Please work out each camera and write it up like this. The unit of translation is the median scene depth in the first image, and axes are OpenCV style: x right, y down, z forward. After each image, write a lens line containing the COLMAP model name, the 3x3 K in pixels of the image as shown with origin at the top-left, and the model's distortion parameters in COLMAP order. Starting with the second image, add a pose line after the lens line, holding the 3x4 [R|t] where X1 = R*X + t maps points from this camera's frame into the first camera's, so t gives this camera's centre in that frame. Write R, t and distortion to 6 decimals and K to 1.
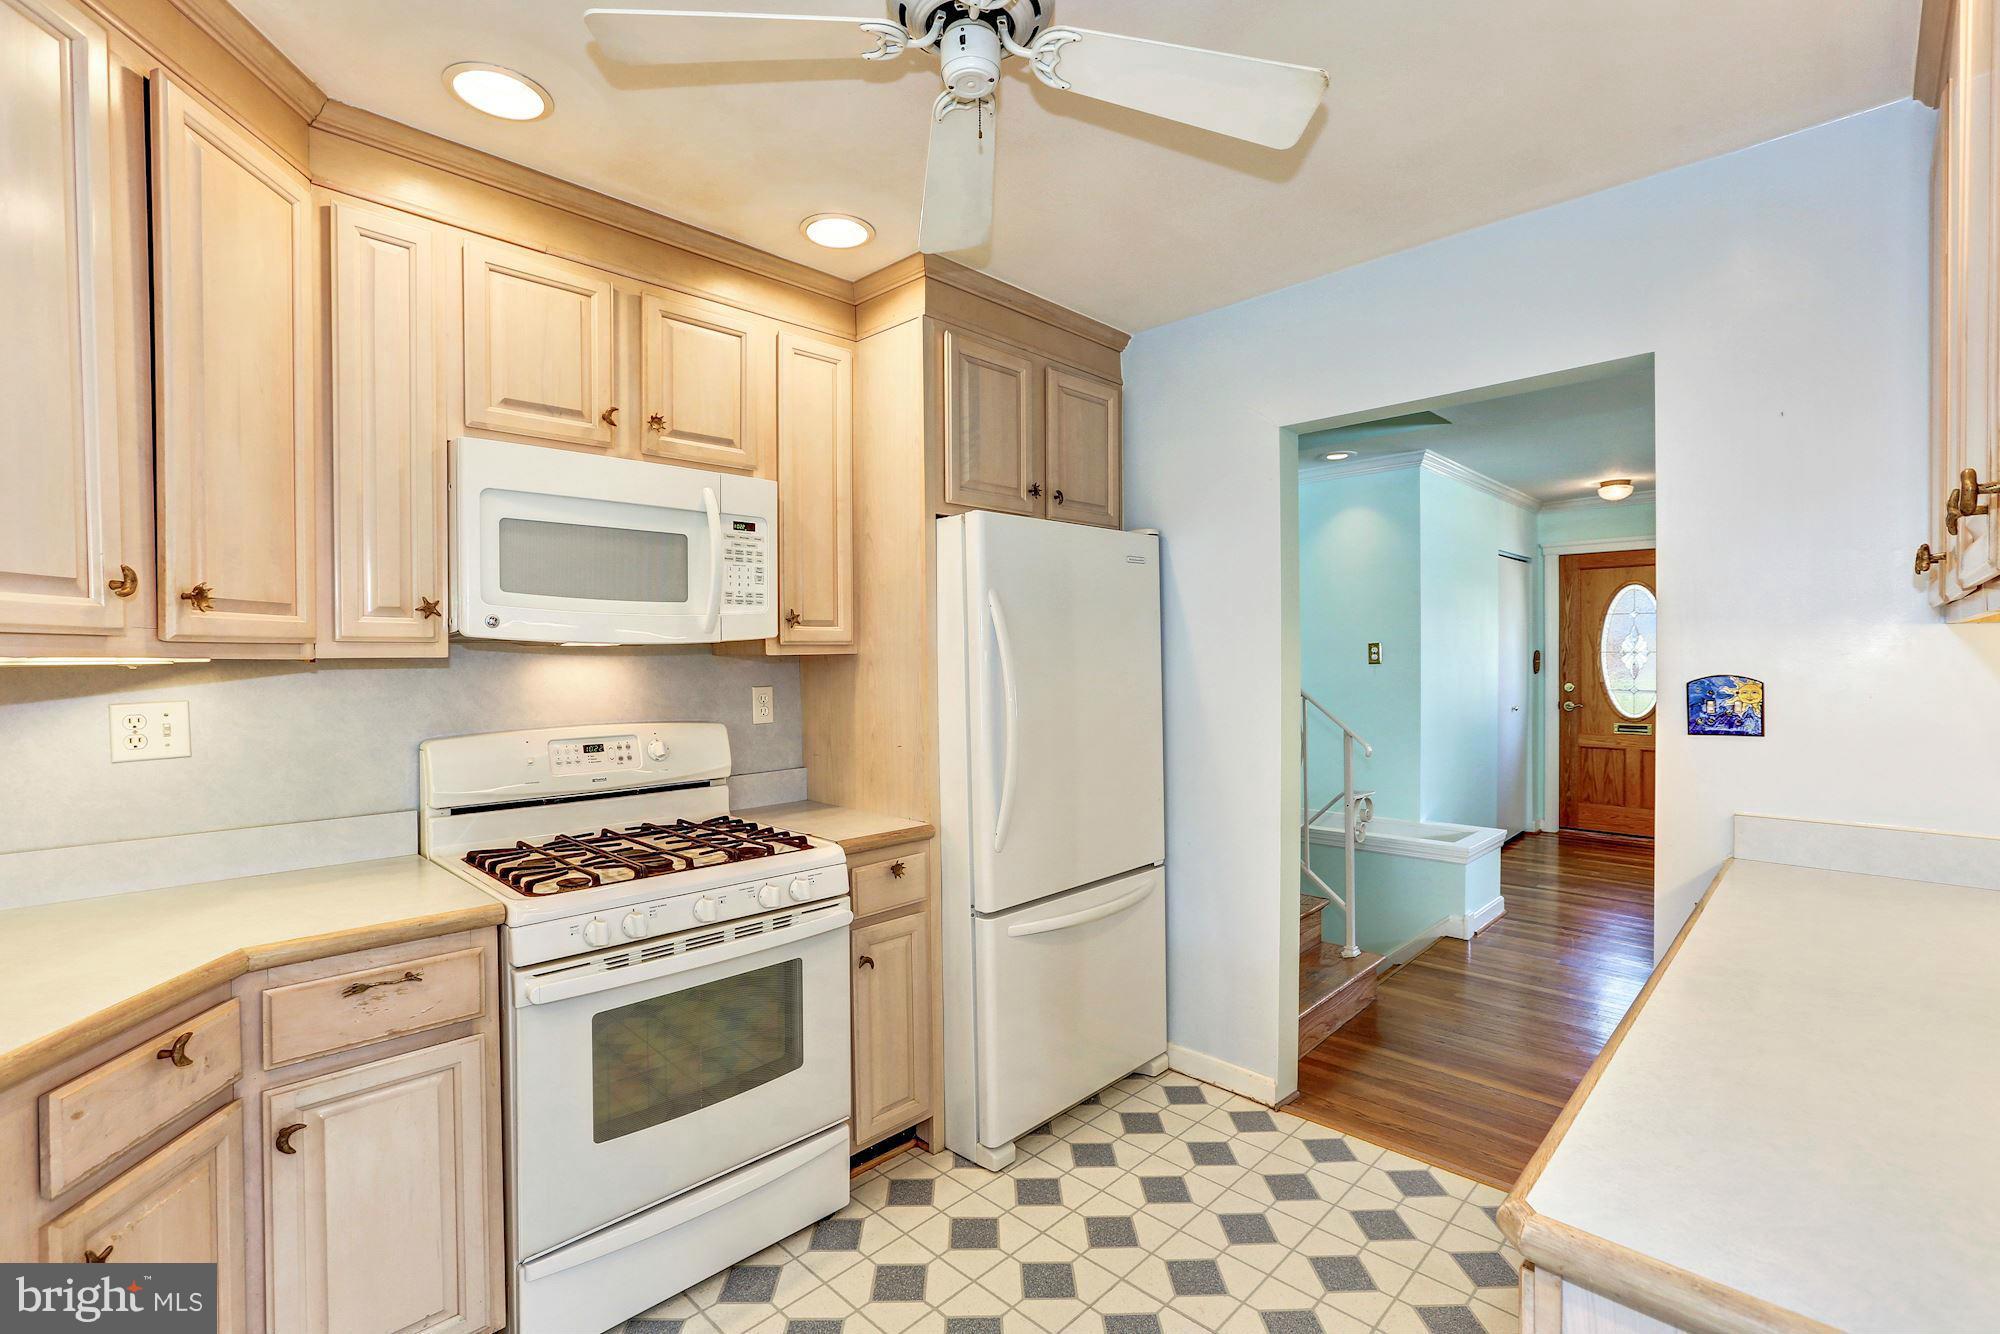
lens RADIAL K [[893.7, 0, 1000.0], [0, 893.7, 667.0], [0, 0, 1]] dist [-0.023798, 0.007750]
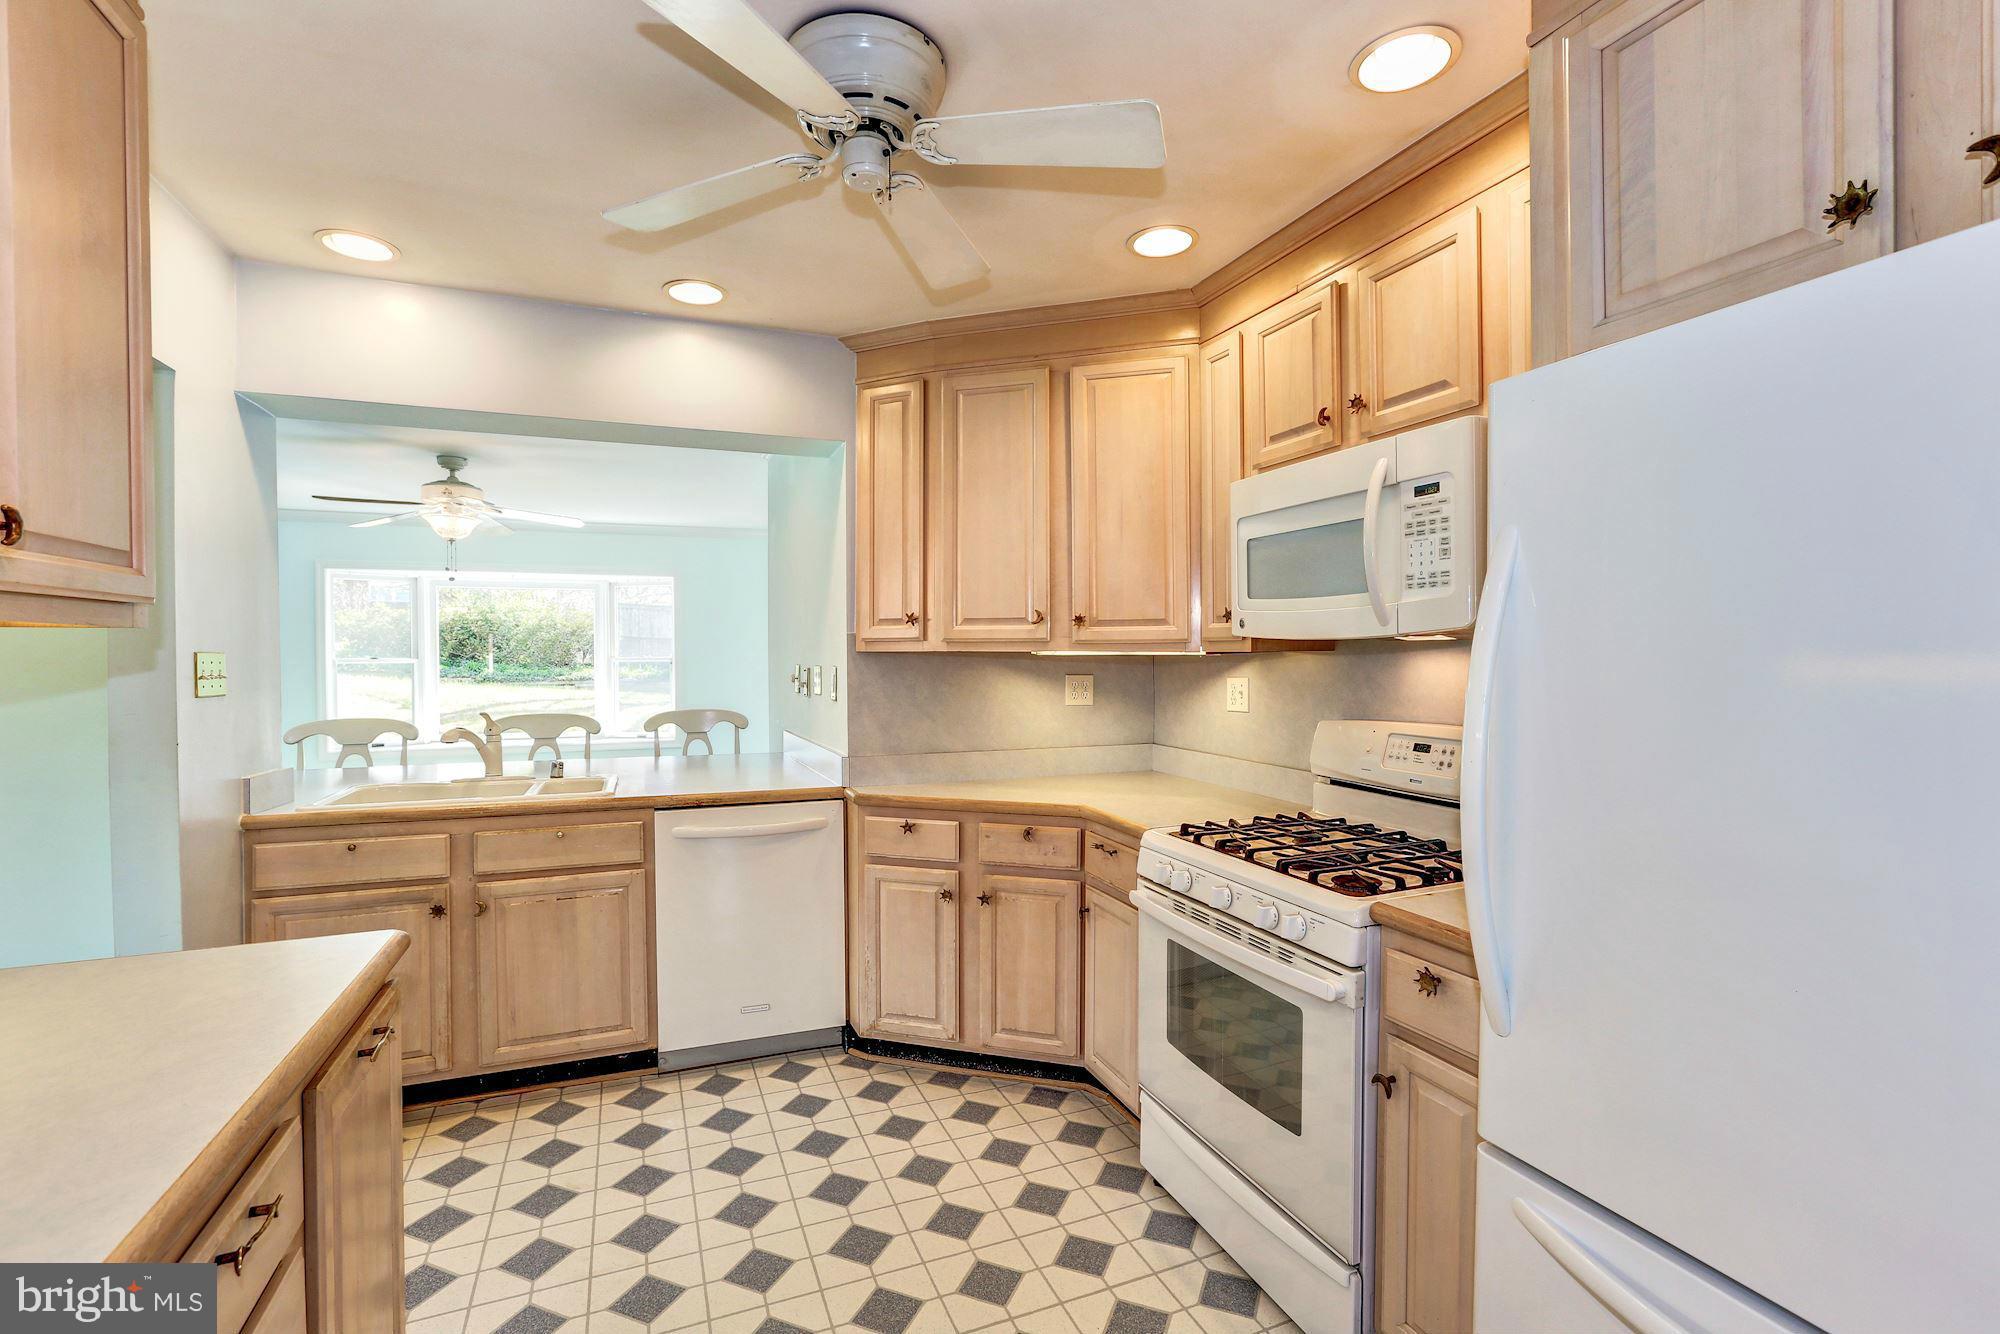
lens RADIAL K [[920.2, 0, 984.8], [0, 920.2, 659.3], [0, 0, 1]] dist [-0.022856, 0.000457]
pose [[-0.413437, 0.017949, -0.910356, 0.662932], [-0.004594, 0.999752, 0.021798, -0.023481], [0.910521, 0.013194, -0.413252, 1.042339]]
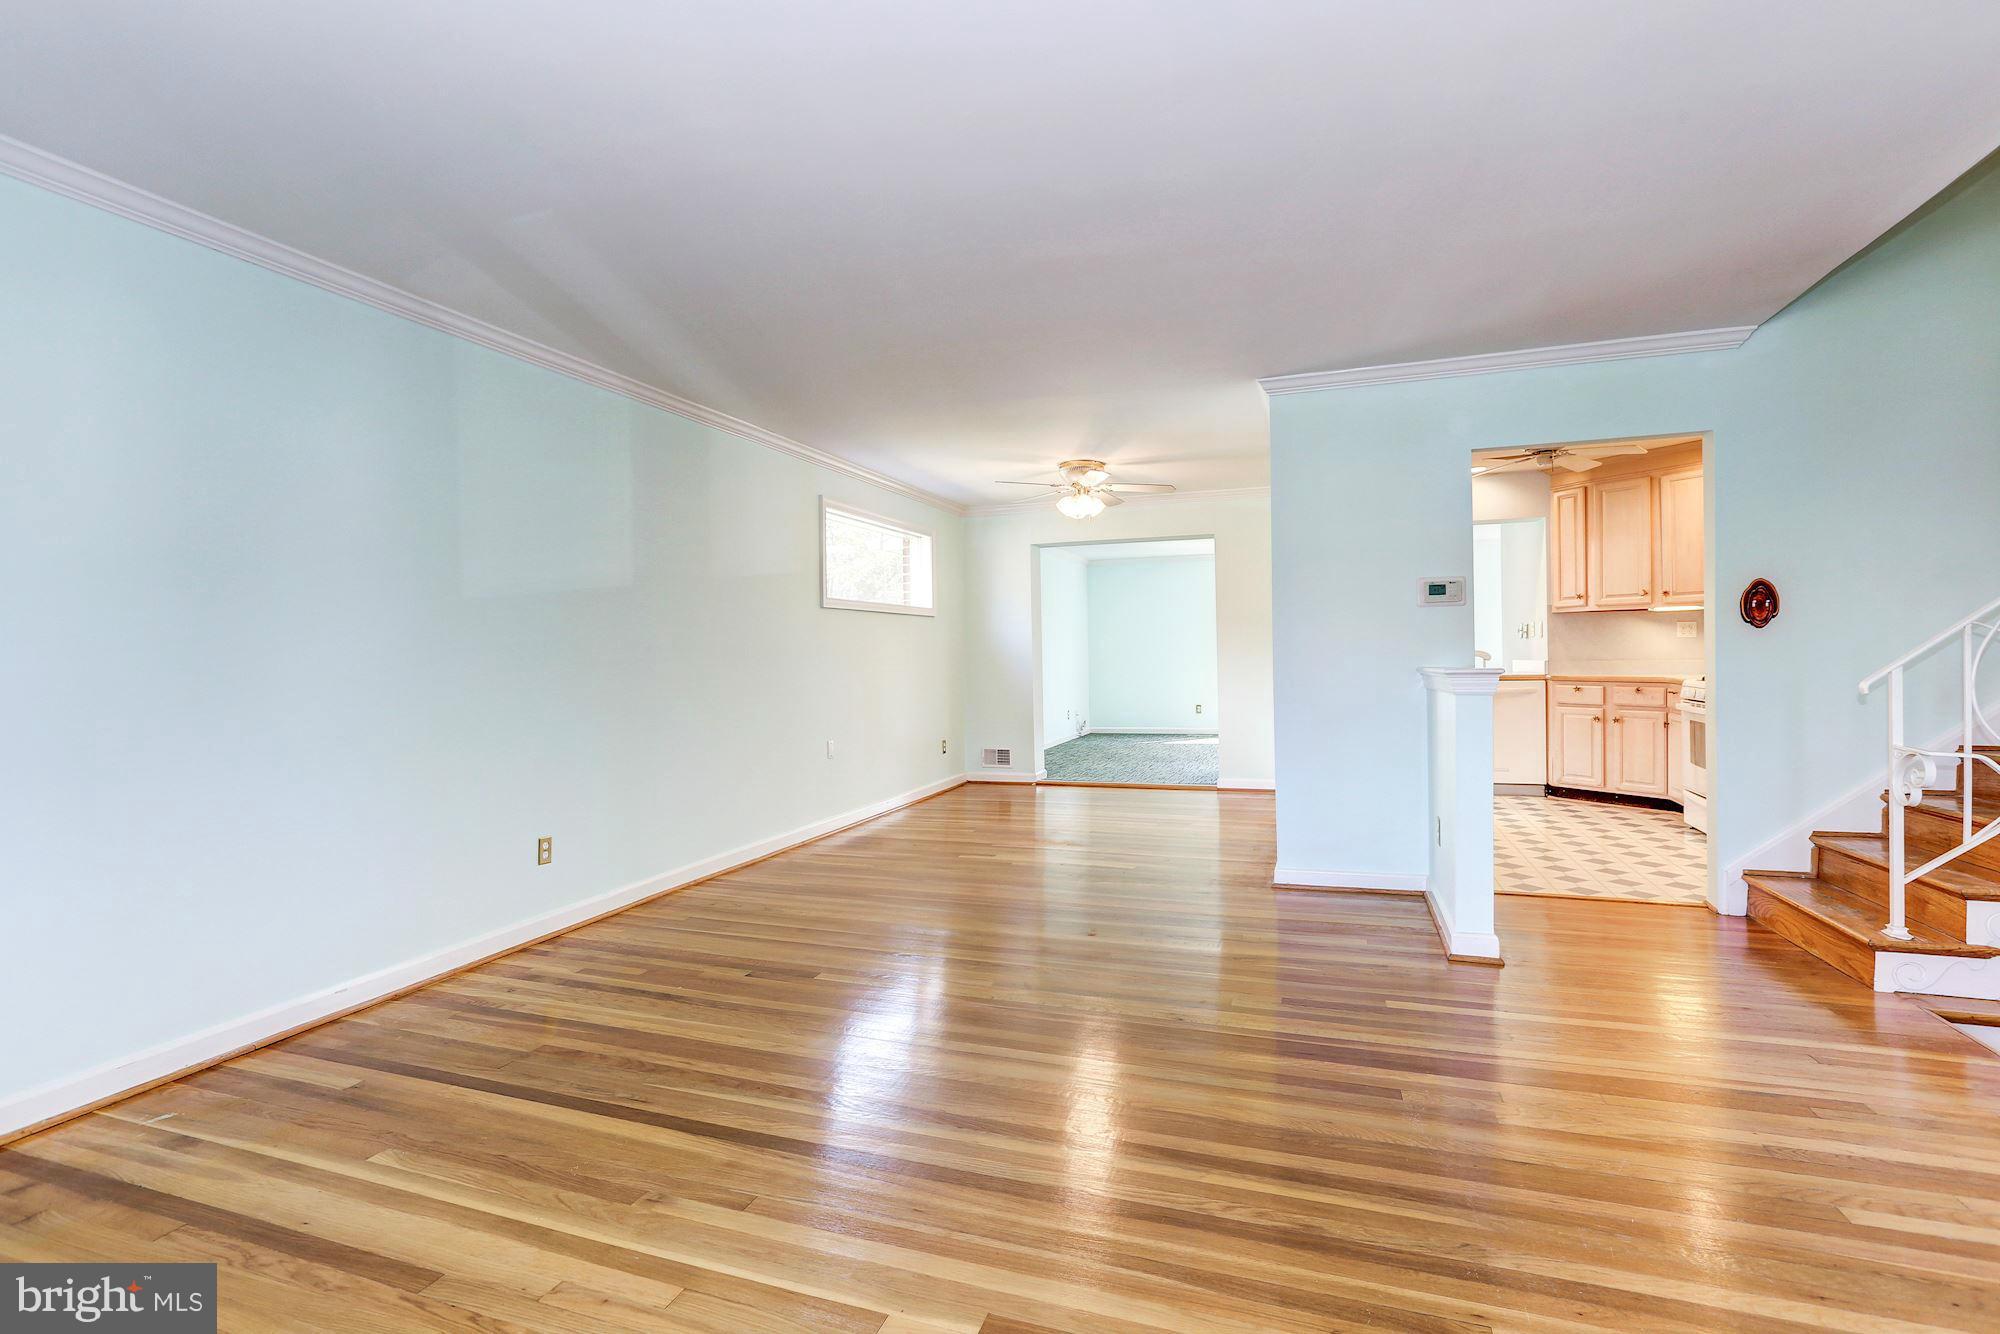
lens RADIAL K [[920.2, 0, 984.8], [0, 920.2, 659.3], [0, 0, 1]] dist [-0.022856, 0.000457]
pose [[-0.912575, 0.025595, -0.408107, 2.486613], [0.018829, 0.999611, 0.020587, 0.055996], [0.408475, 0.011103, -0.912702, 2.325700]]
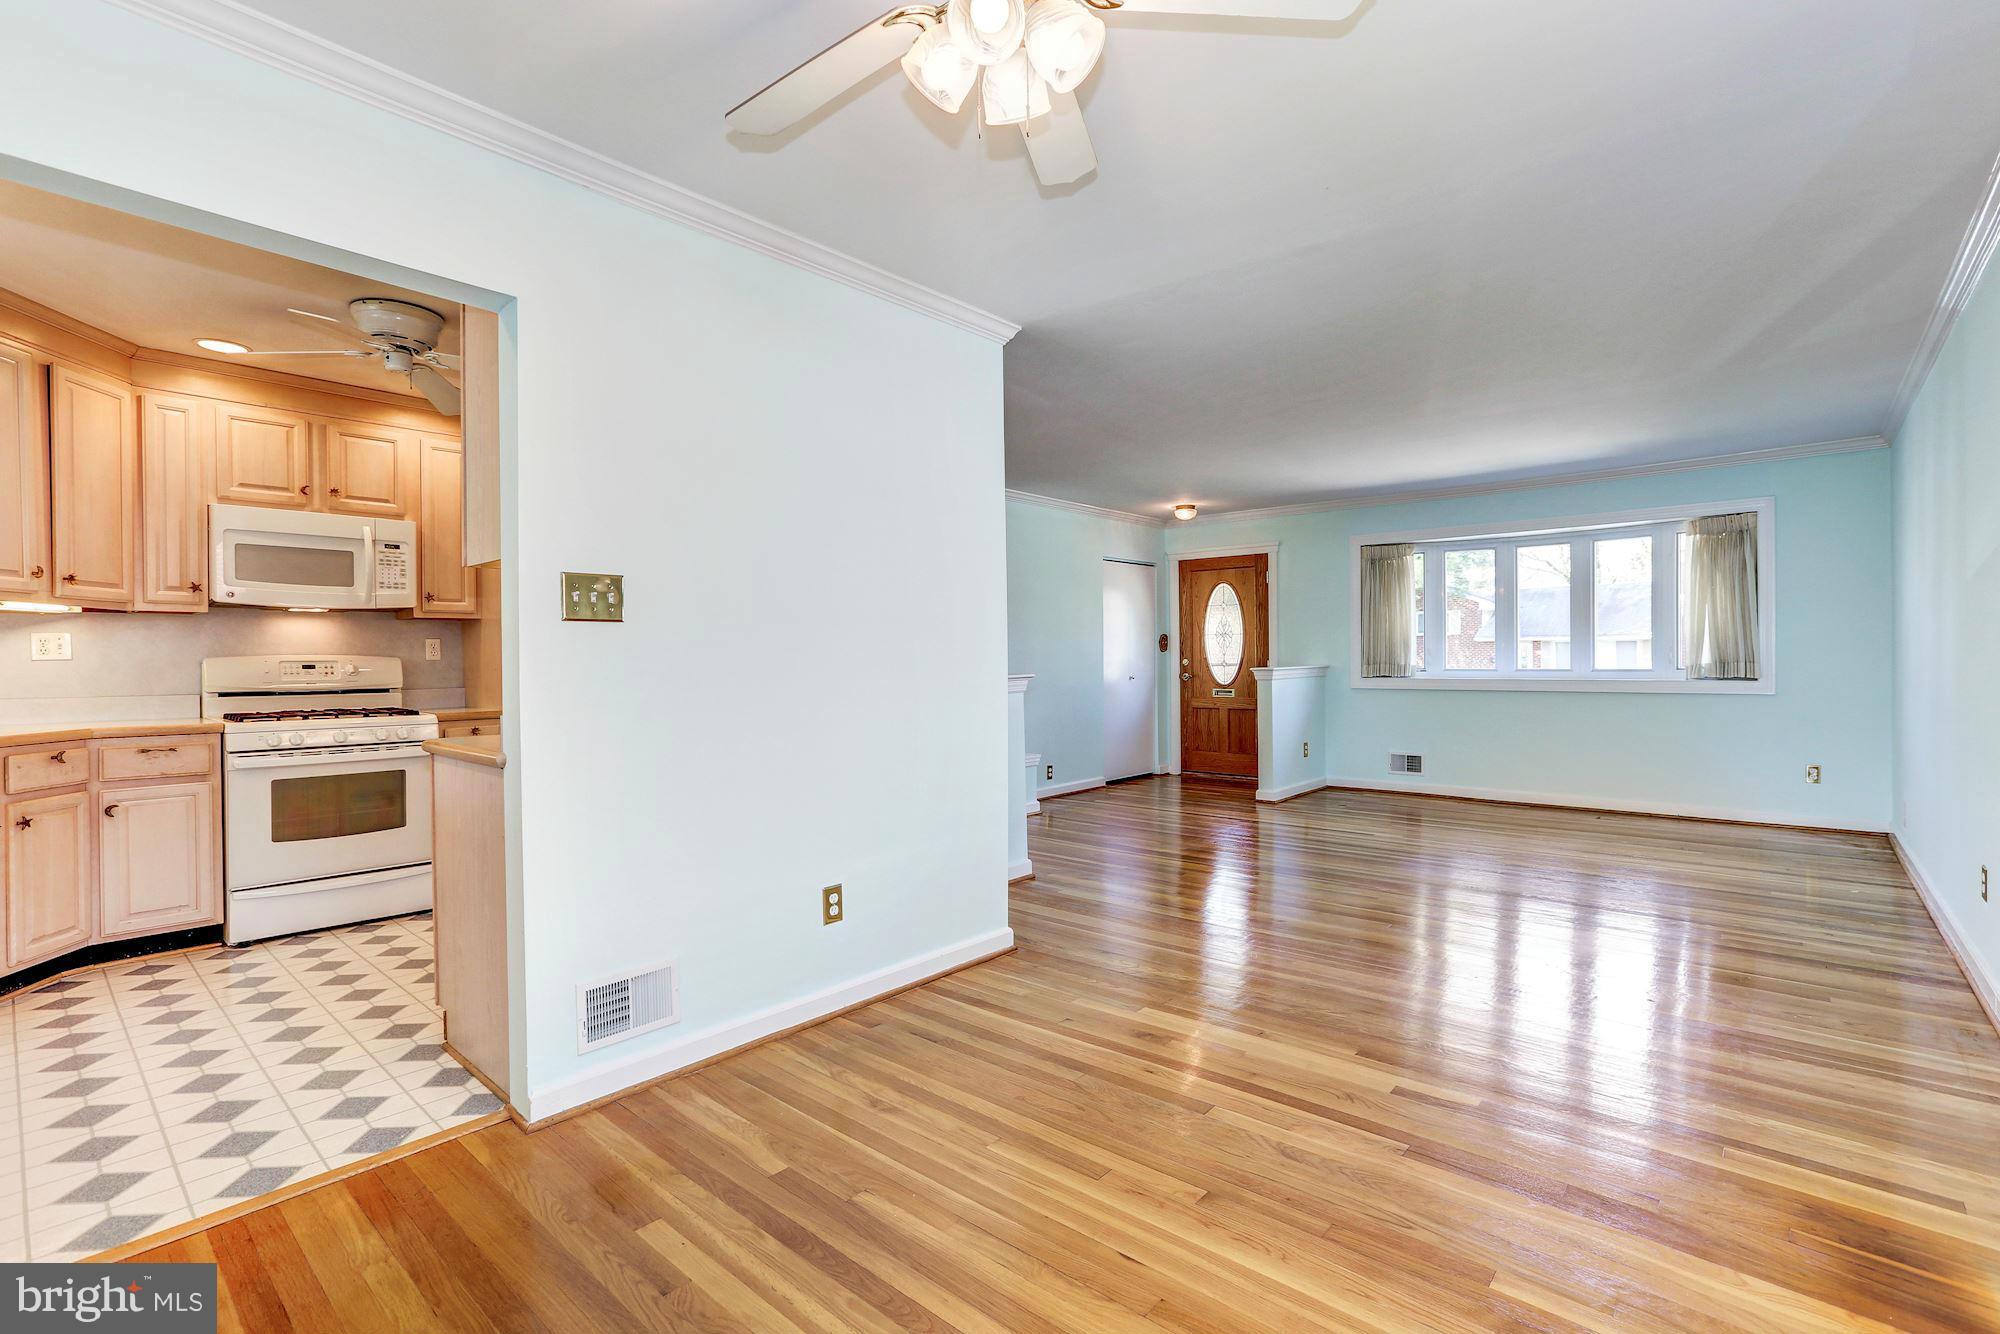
lens RADIAL K [[888.8, 0, 984.4], [0, 888.8, 668.7], [0, 0, 1]] dist [0.000923, 0.000839]
pose [[0.999511, -0.001190, 0.031233, 0.941527], [0.001273, 0.999996, -0.002644, 0.109139], [-0.031230, 0.002682, 0.999509, -0.941959]]
